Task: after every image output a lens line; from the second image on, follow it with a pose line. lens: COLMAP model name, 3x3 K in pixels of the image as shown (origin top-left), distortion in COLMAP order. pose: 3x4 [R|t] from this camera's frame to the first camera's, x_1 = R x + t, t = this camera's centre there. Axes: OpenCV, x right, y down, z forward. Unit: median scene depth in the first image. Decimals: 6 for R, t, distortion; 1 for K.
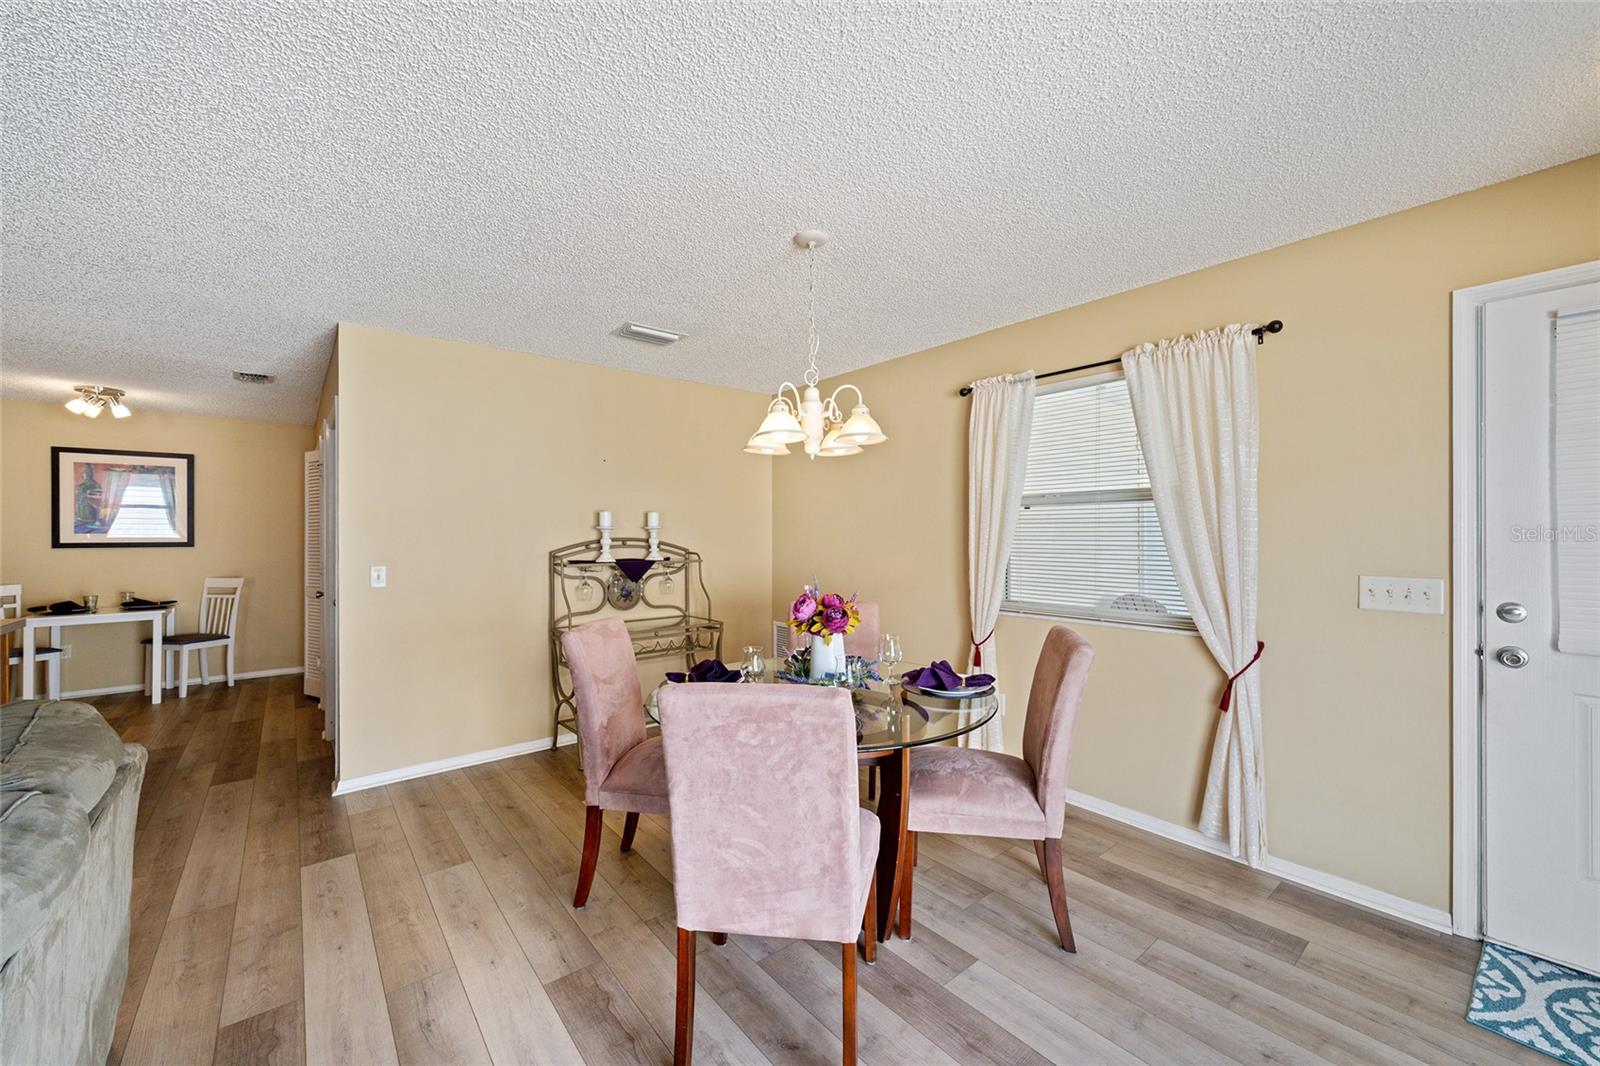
lens RADIAL K [[624.2, 0, 804.5], [0, 624.2, 533.3], [0, 0, 1]] dist [0.000499, 0.000082]
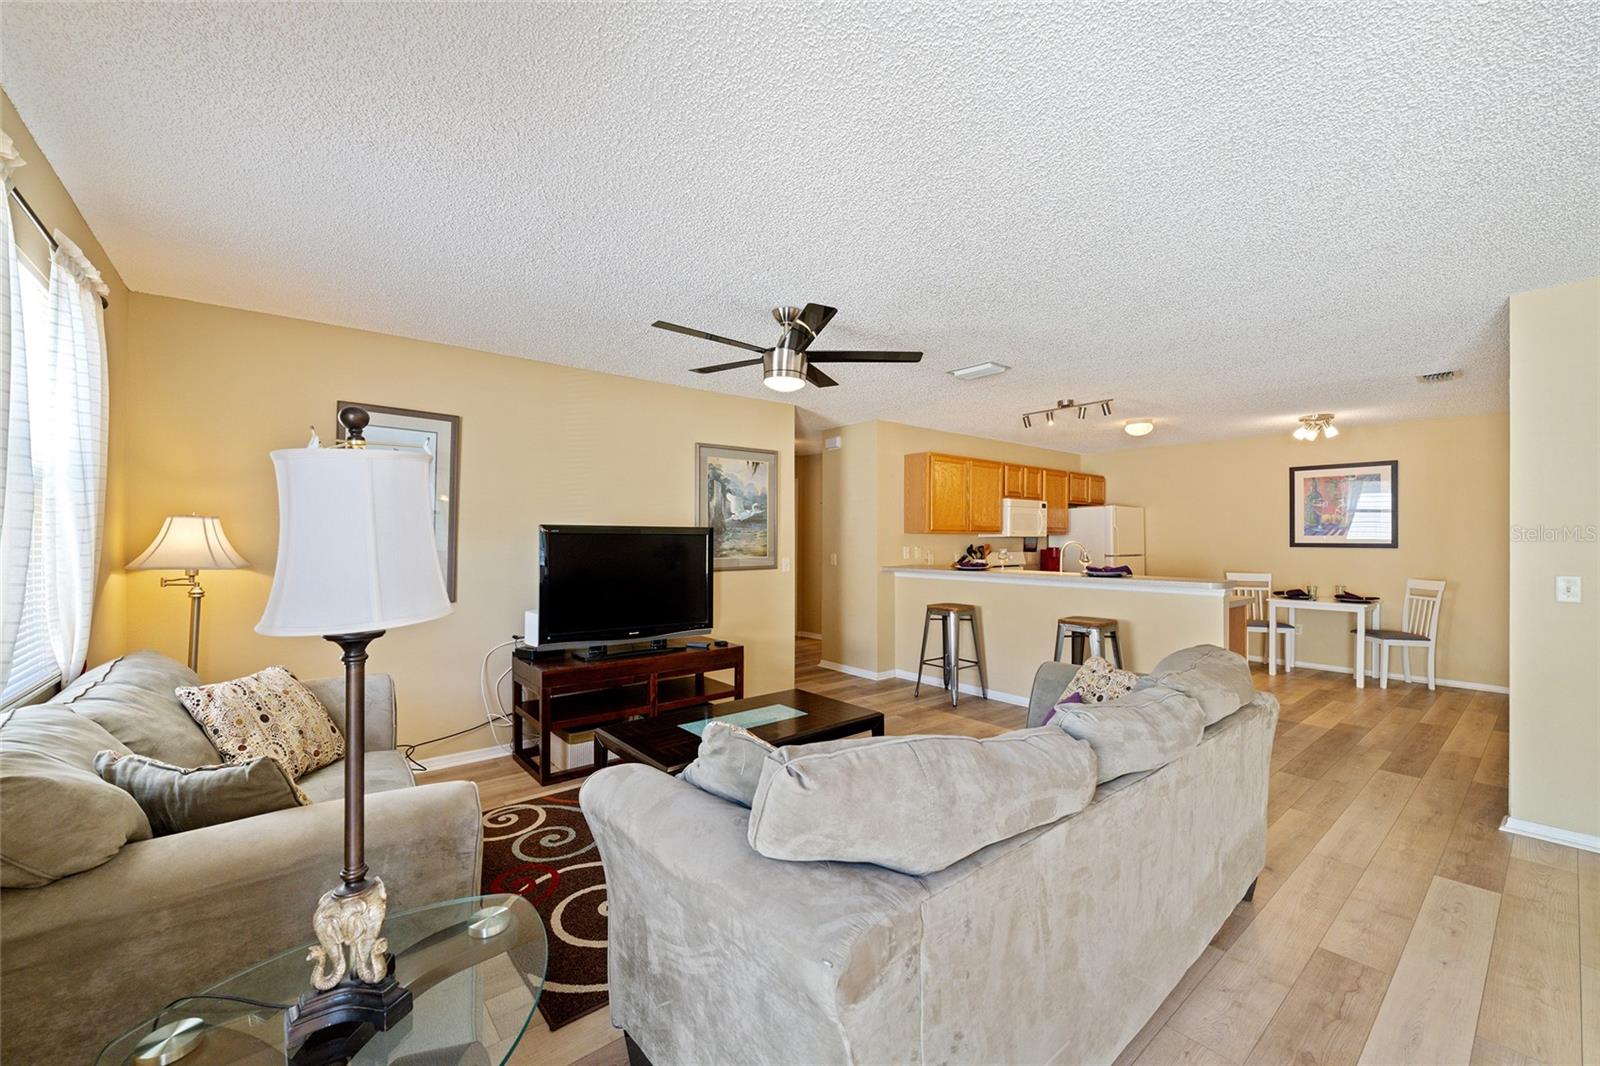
lens RADIAL K [[634.3, 0, 804.1], [0, 634.3, 535.8], [0, 0, 1]] dist [-0.000870, -0.000412]
pose [[0.002786, 0.001494, -0.999995, 0.111171], [-0.000849, 0.999999, 0.001491, 0.000167], [0.999996, 0.000845, 0.002787, 0.001625]]
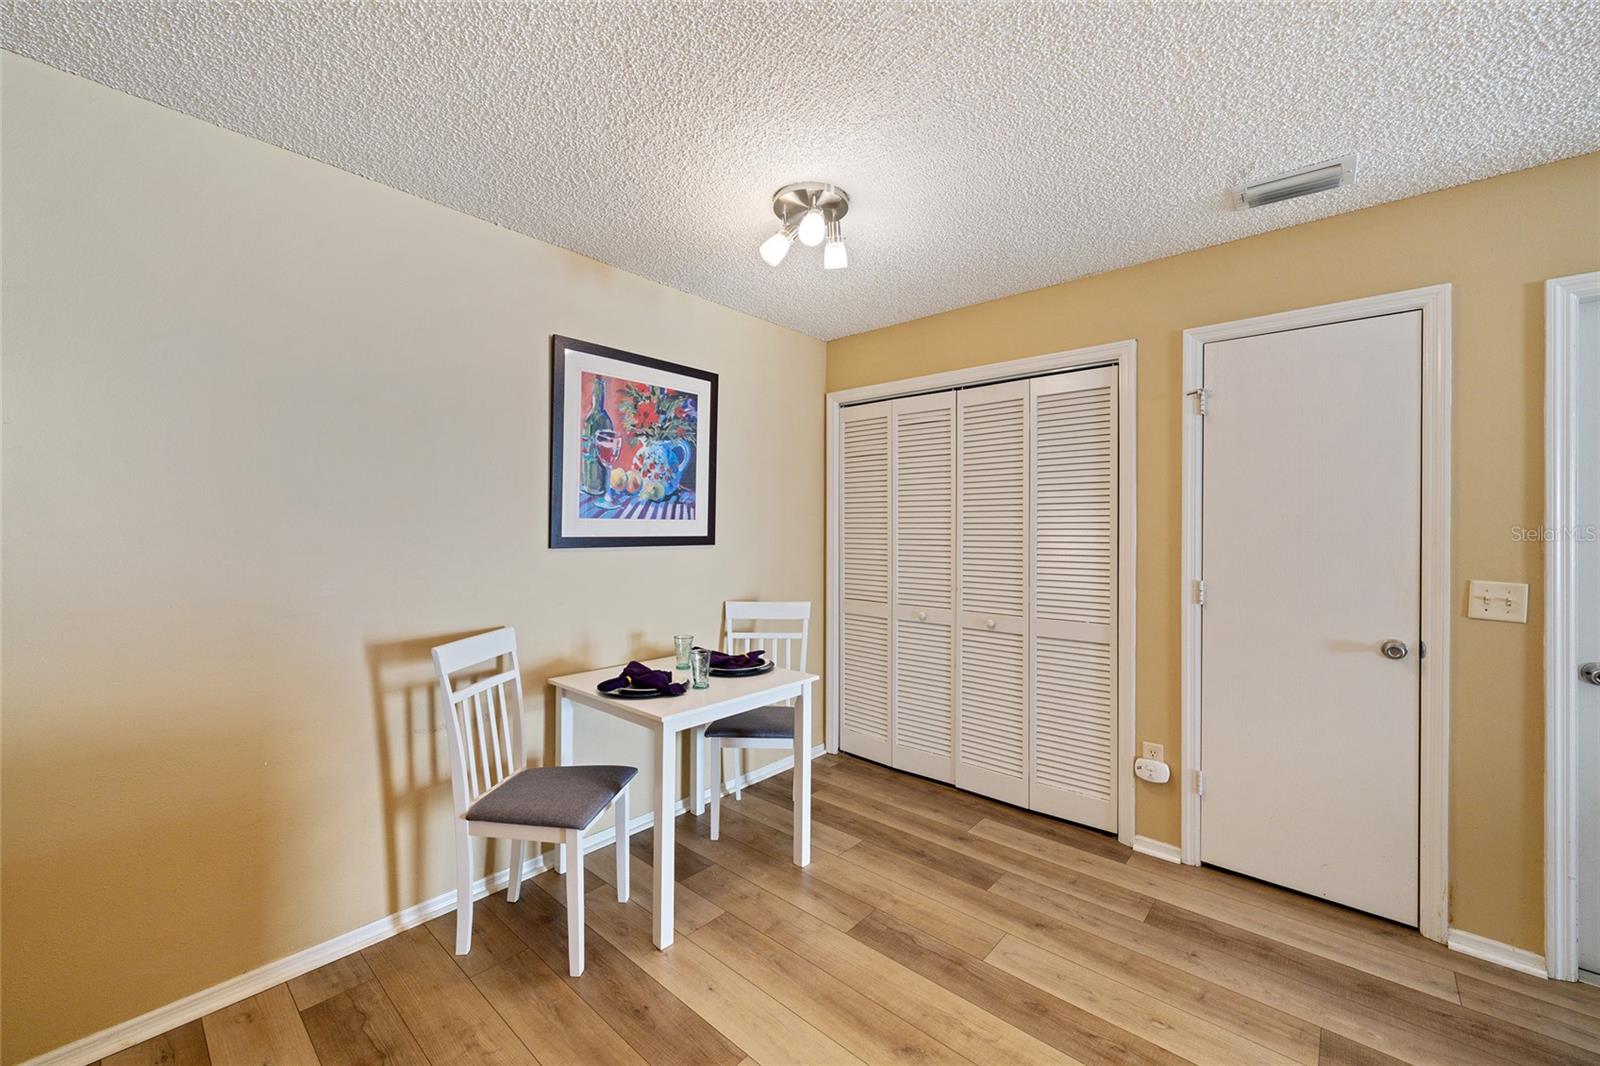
lens RADIAL K [[631.7, 0, 802.5], [0, 631.7, 525.5], [0, 0, 1]] dist [0.013277, -0.000111]
pose [[0.987863, 0.007650, 0.155136, -1.324387], [-0.007425, 0.999970, -0.002034, 0.007510], [-0.155147, 0.000857, 0.987891, 0.599398]]
